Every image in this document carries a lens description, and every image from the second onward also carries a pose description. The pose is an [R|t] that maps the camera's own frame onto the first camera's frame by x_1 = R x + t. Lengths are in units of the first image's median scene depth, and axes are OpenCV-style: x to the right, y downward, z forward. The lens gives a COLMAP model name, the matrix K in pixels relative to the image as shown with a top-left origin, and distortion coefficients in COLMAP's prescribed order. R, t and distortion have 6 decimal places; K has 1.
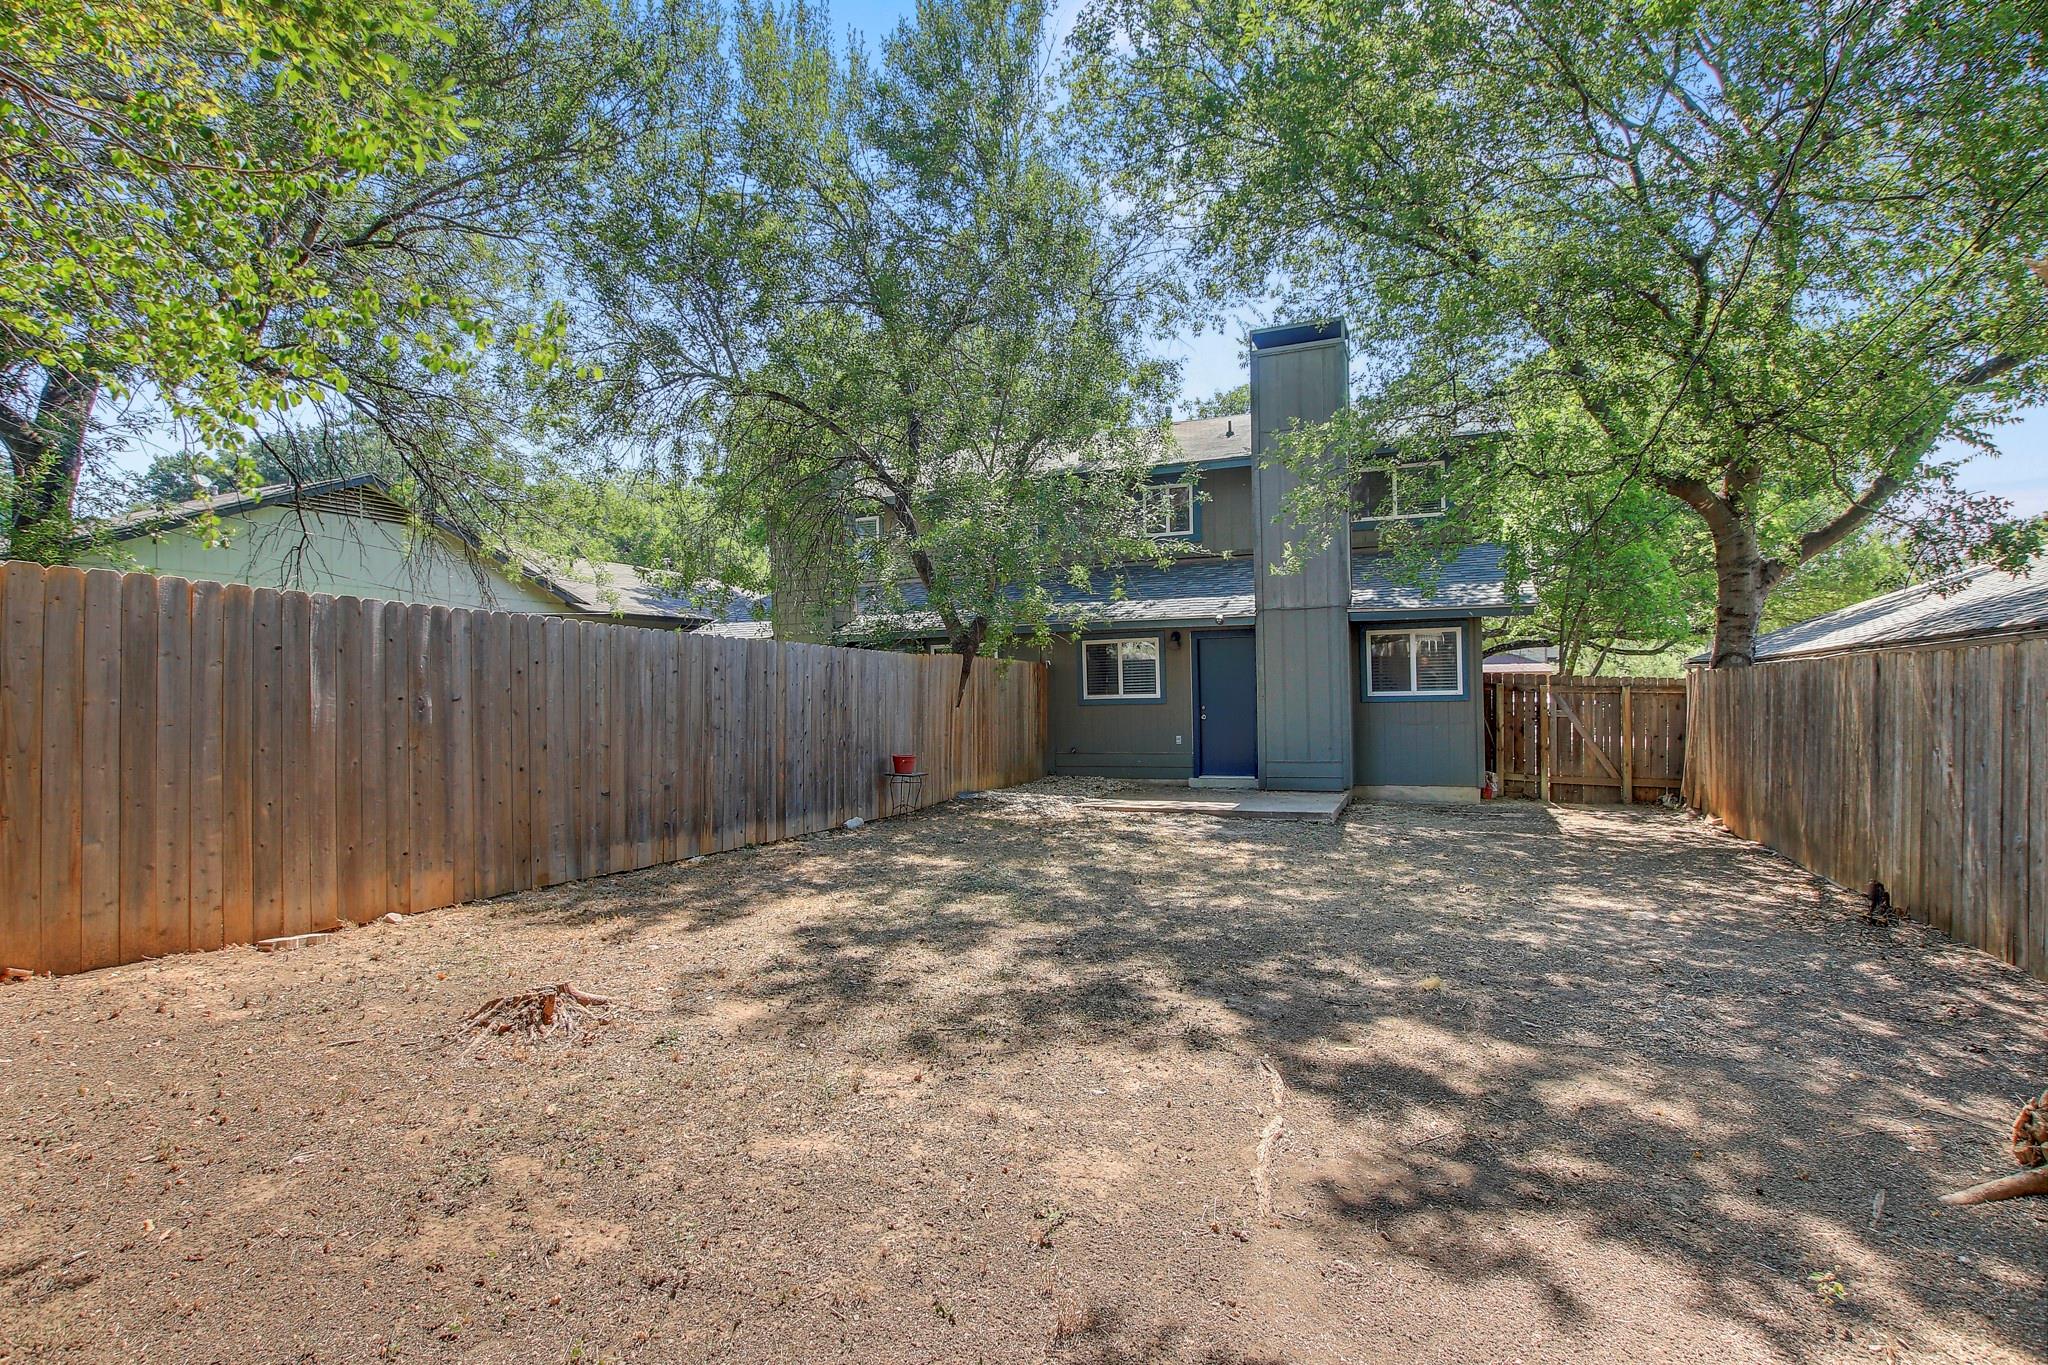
lens RADIAL K [[949.2, 0, 1024.8], [0, 949.2, 689.6], [0, 0, 1]] dist [-0.017046, 0.007370]
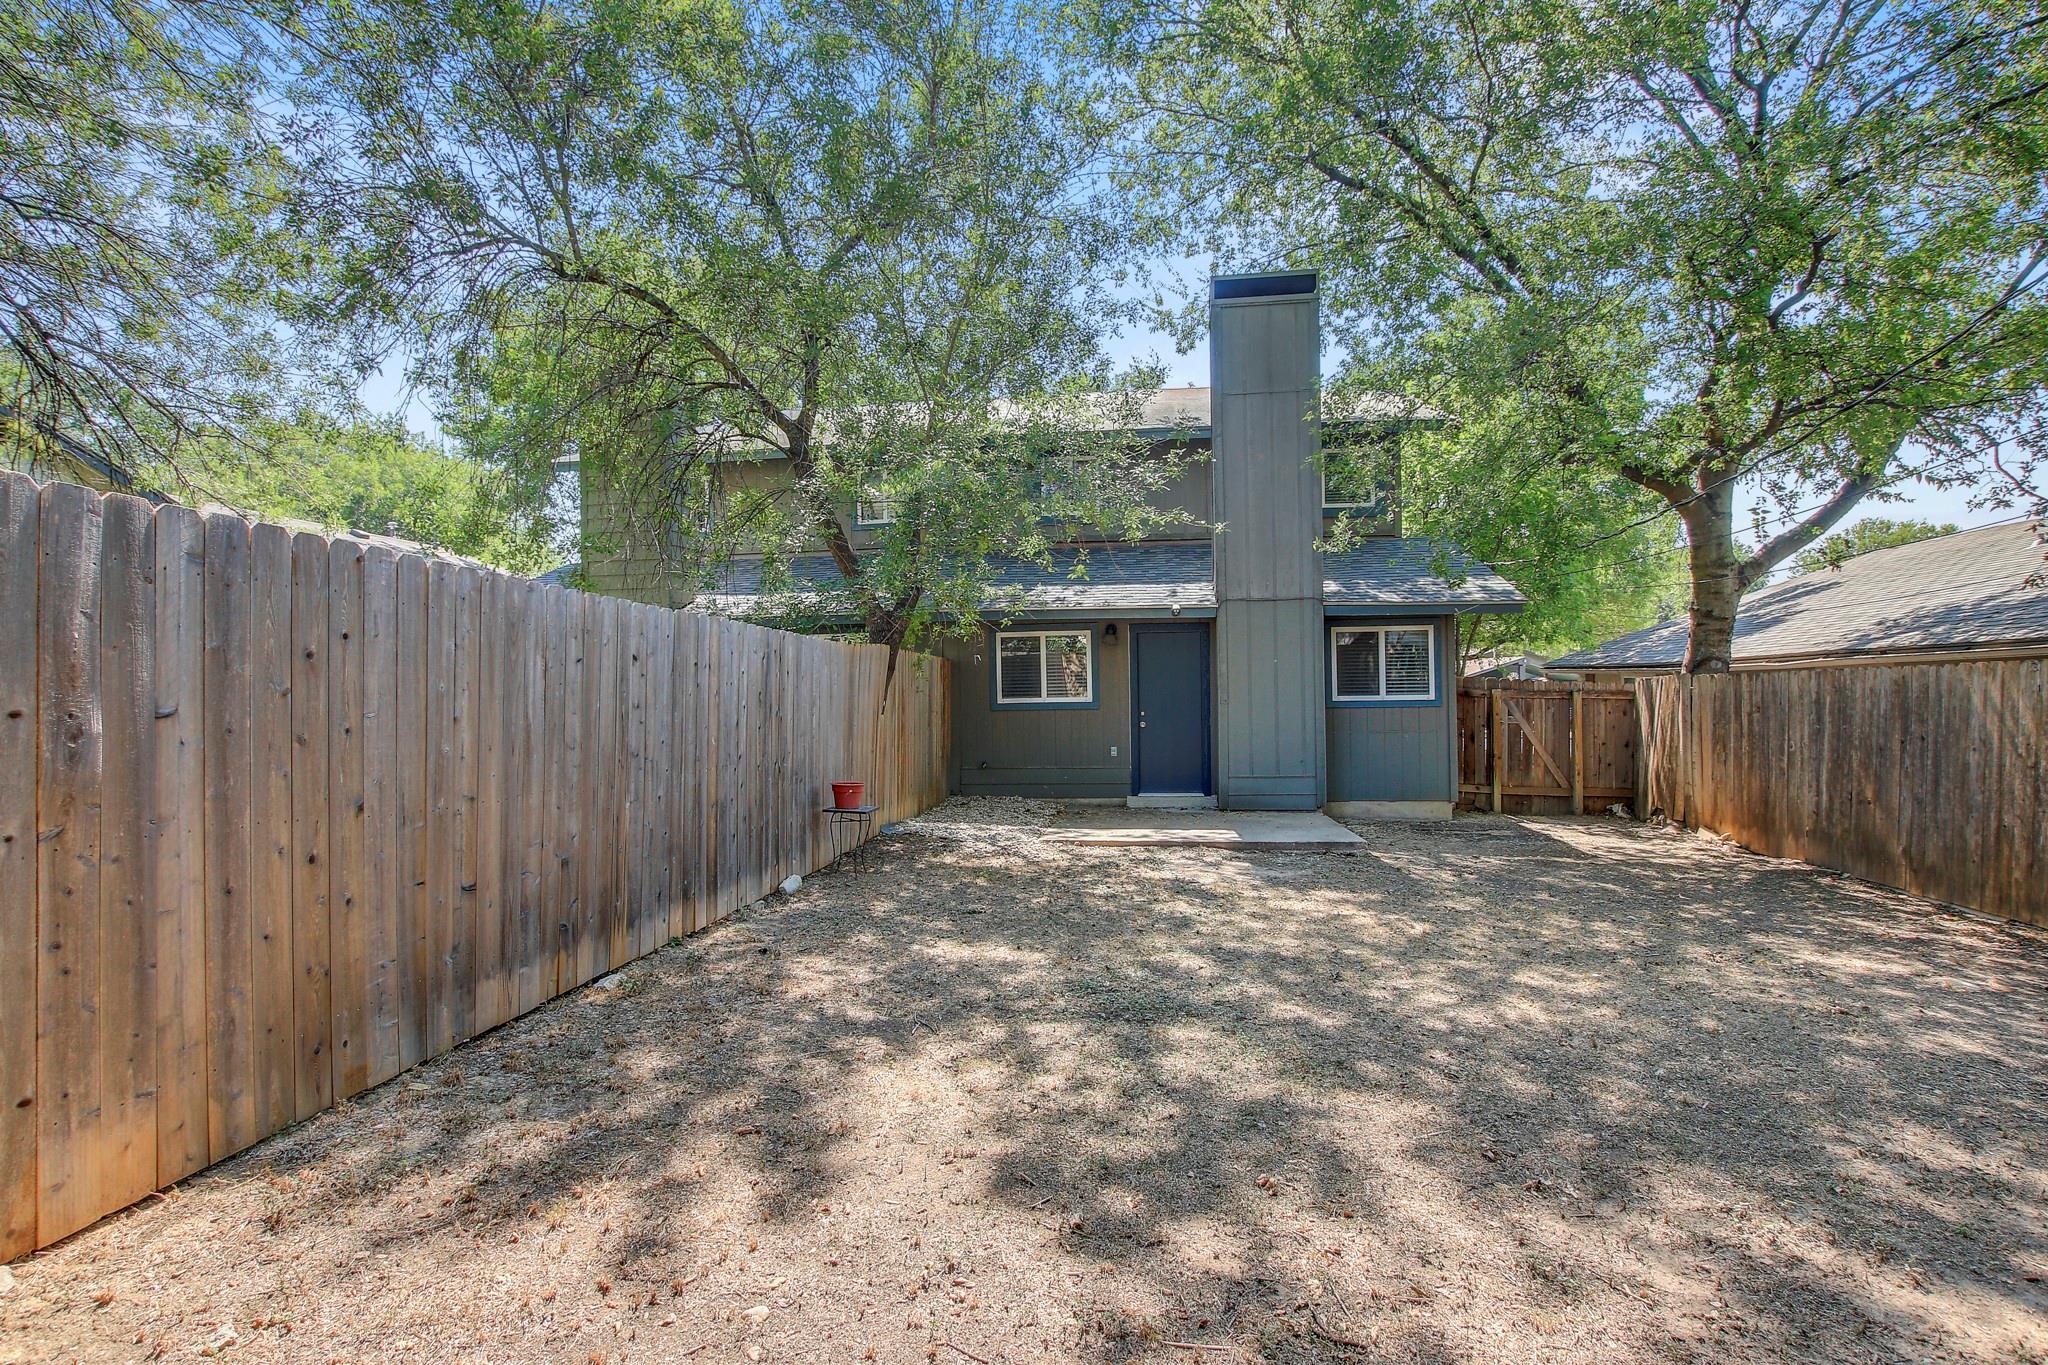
lens RADIAL K [[957.2, 0, 1027.5], [0, 957.2, 681.3], [0, 0, 1]] dist [-0.012459, 0.000394]
pose [[0.965089, 0.007845, 0.261804, -0.178022], [-0.005562, 0.999940, -0.009458, -0.001597], [-0.261862, 0.007671, 0.965075, 0.253303]]
